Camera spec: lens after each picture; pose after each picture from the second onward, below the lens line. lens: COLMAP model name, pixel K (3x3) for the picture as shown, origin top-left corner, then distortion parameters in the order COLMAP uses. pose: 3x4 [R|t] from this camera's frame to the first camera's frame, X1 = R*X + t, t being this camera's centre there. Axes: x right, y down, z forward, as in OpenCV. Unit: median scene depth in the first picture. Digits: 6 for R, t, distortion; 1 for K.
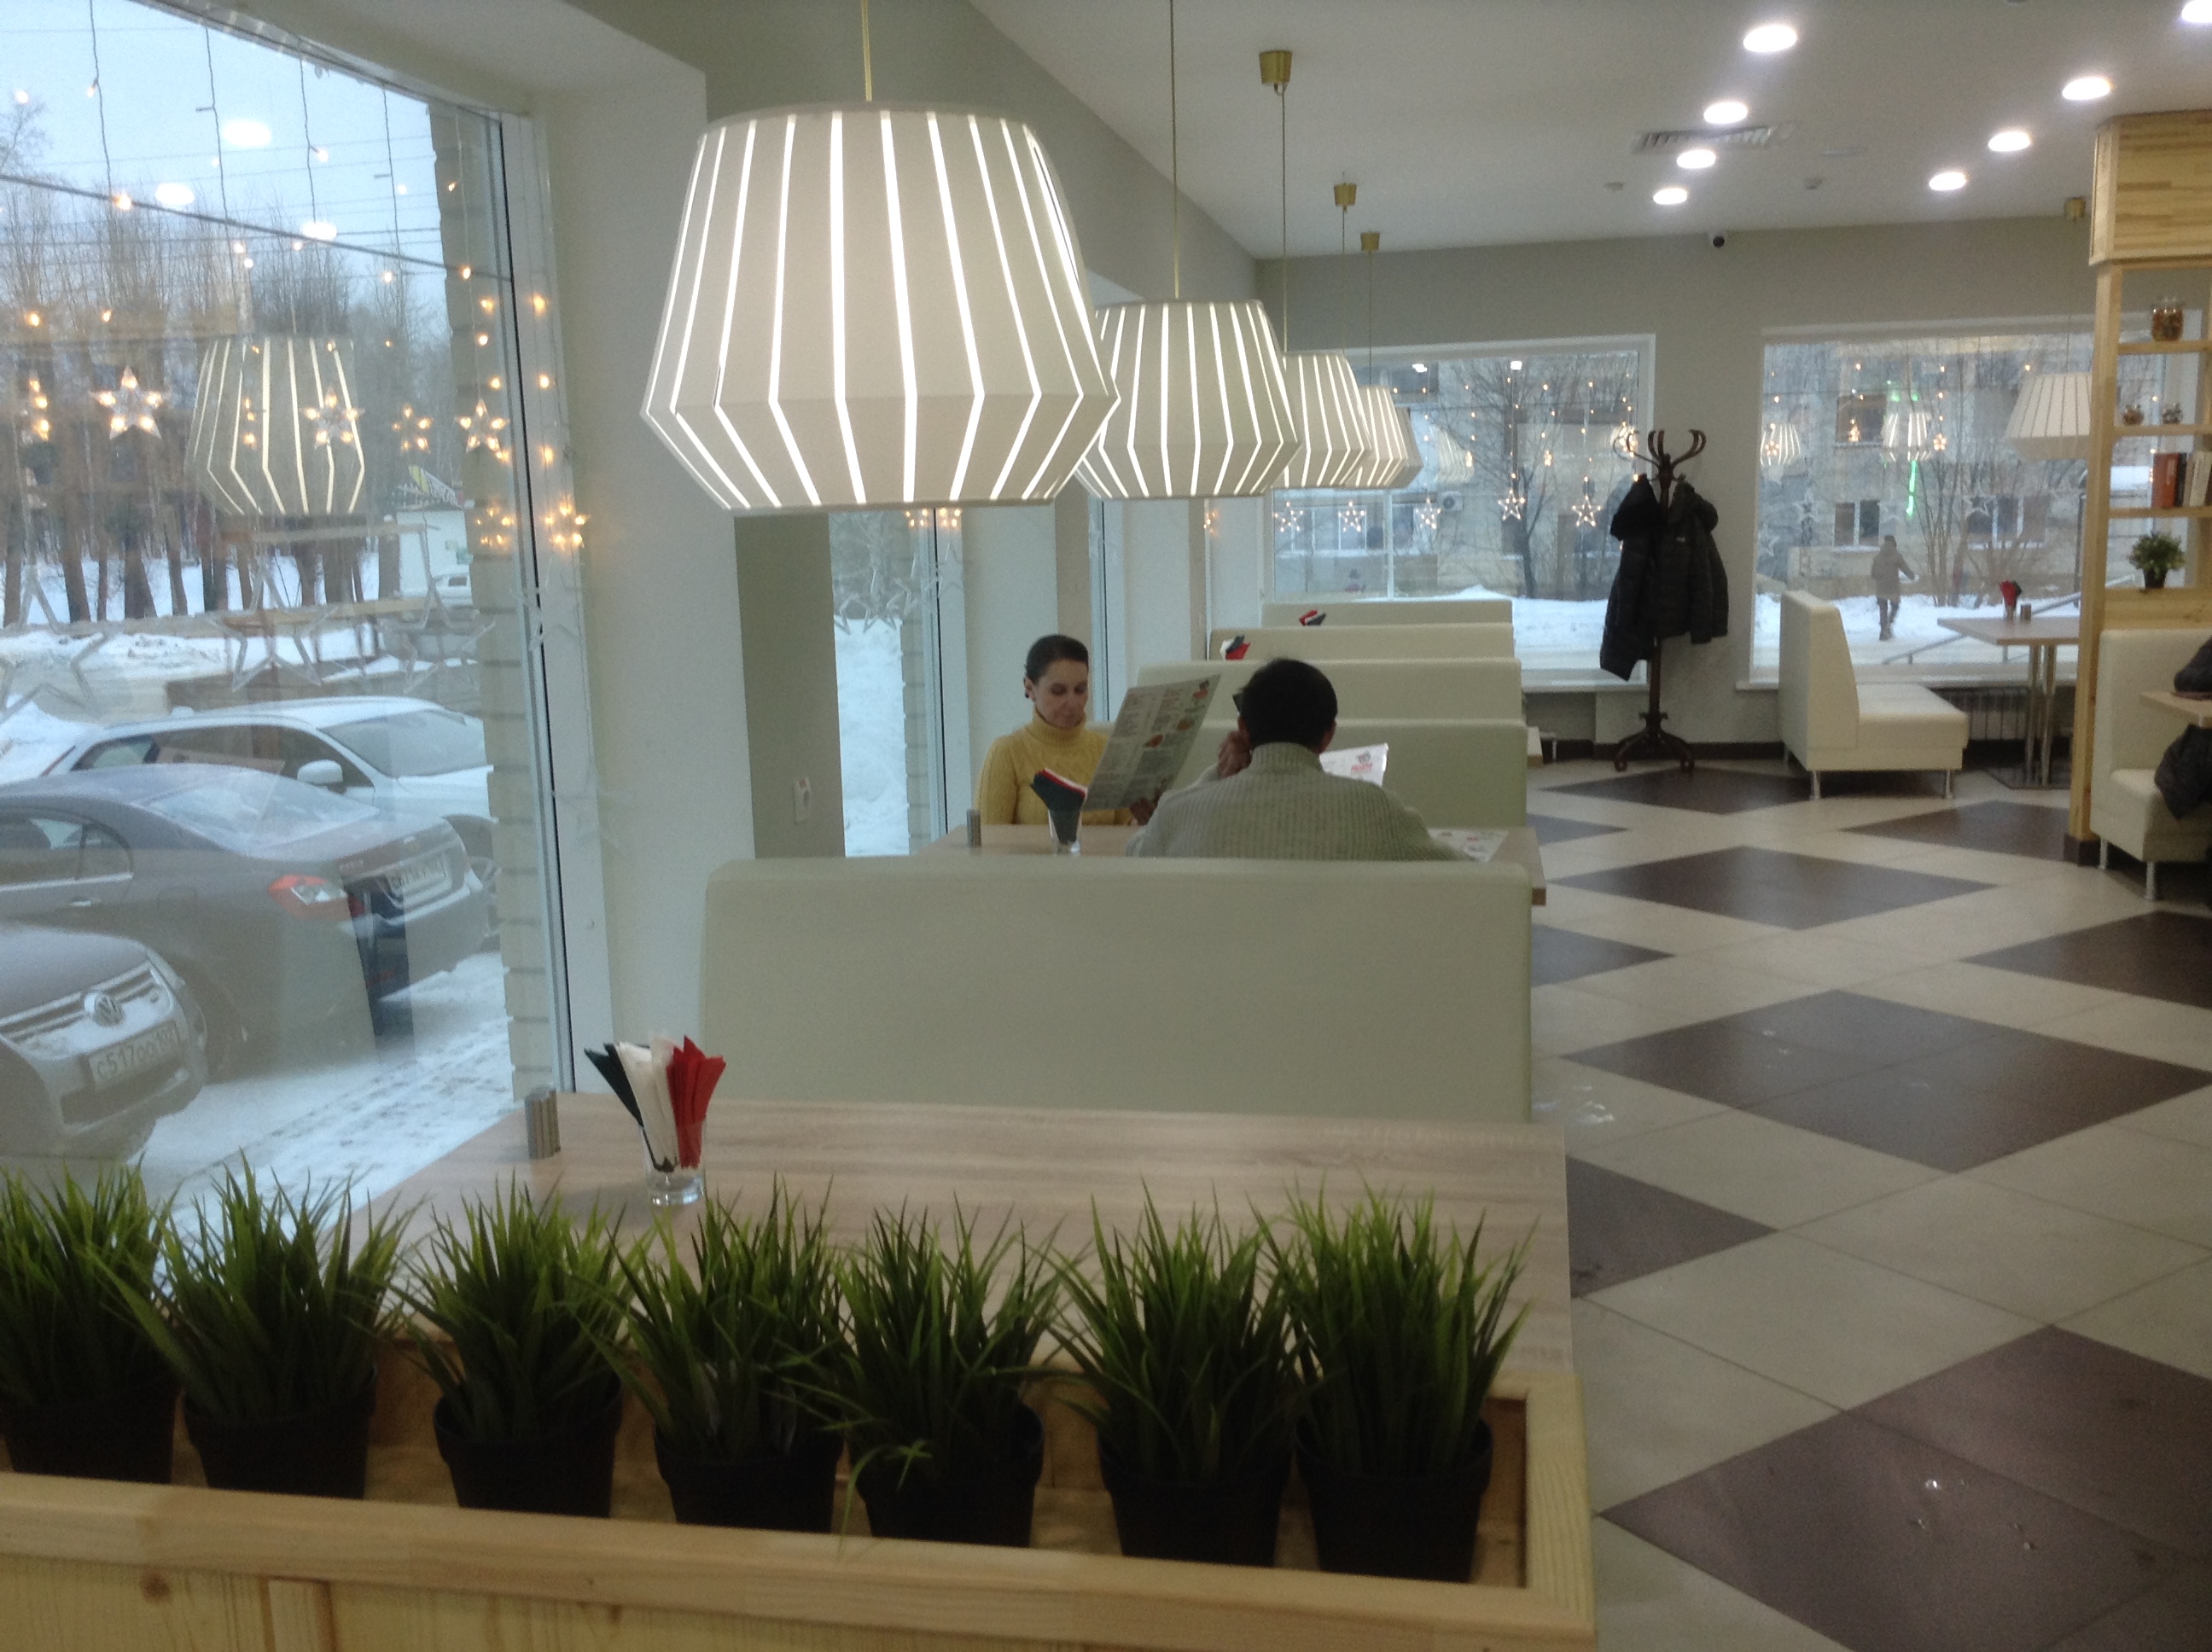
lens RADIAL K [[1973.9, 0, 1110.6], [0, 1973.9, 841.2], [0, 0, 1]] dist [0.082221, -0.149200]
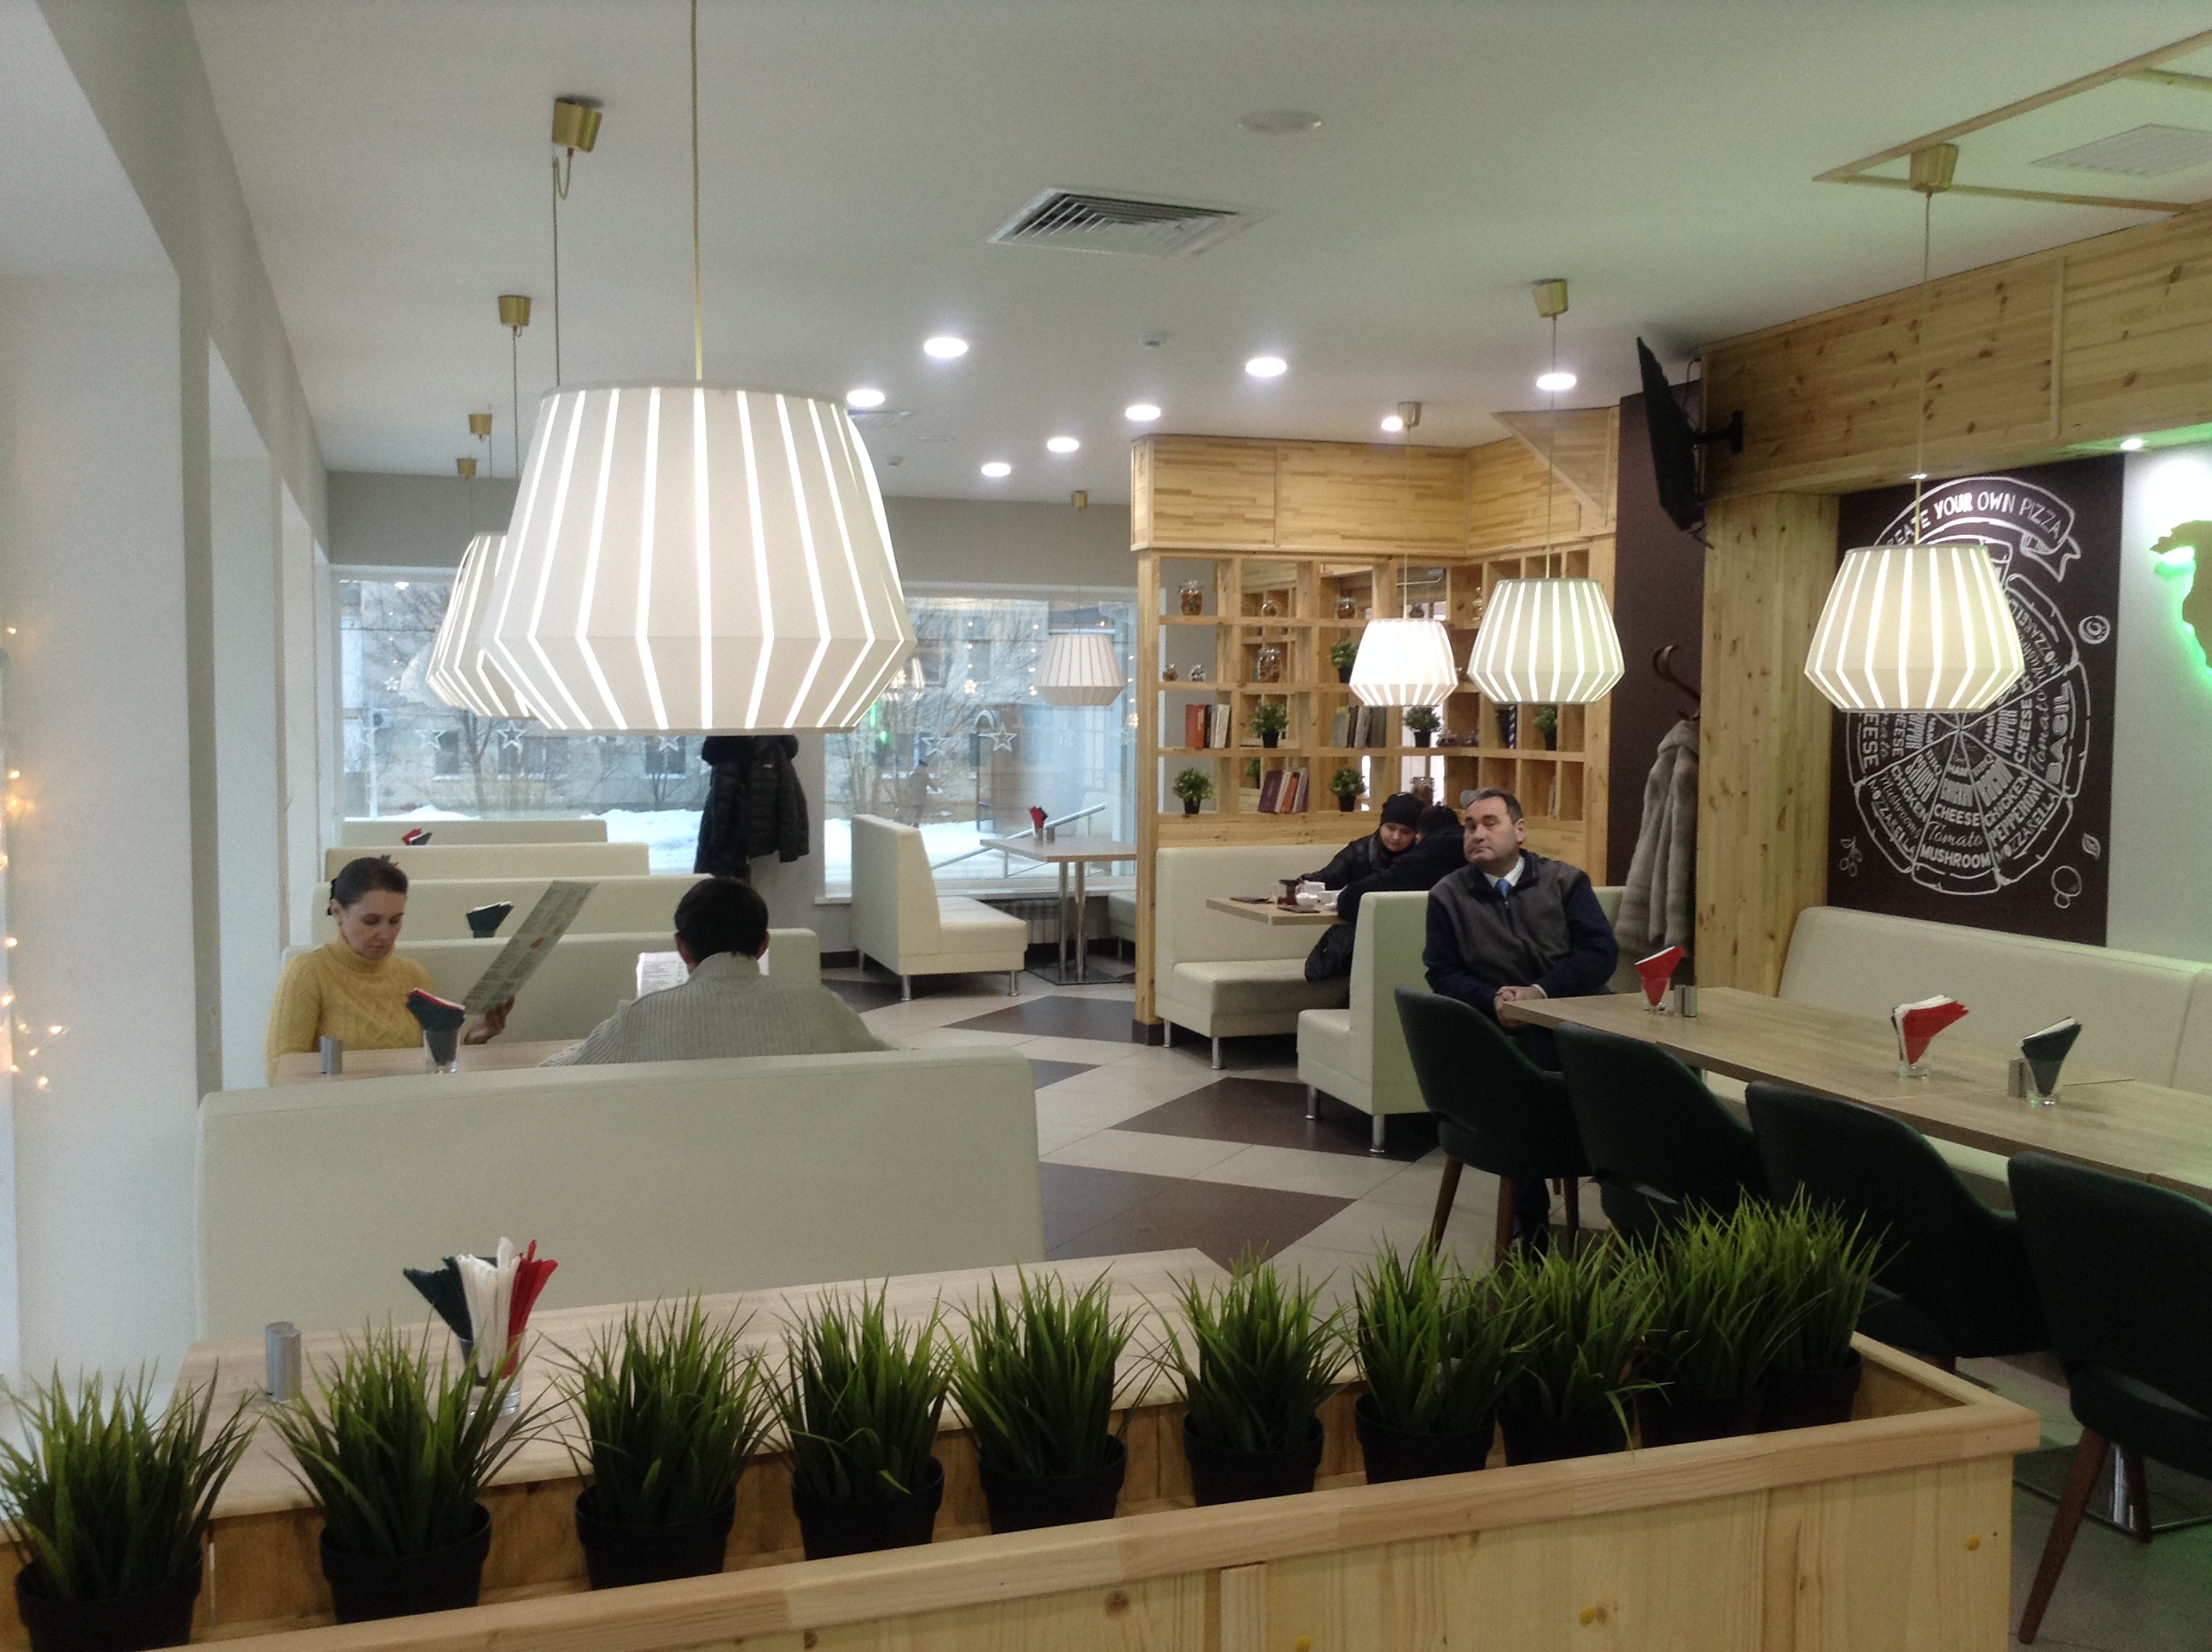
lens RADIAL K [[1973.9, 0, 1105.3], [0, 1973.9, 831.2], [0, 0, 1]] dist [0.082221, -0.149200]
pose [[0.867201, 0.001194, 0.497957, -0.127906], [0.056360, 0.993336, -0.100534, 0.002333], [-0.494758, 0.115248, 0.861355, -0.014297]]
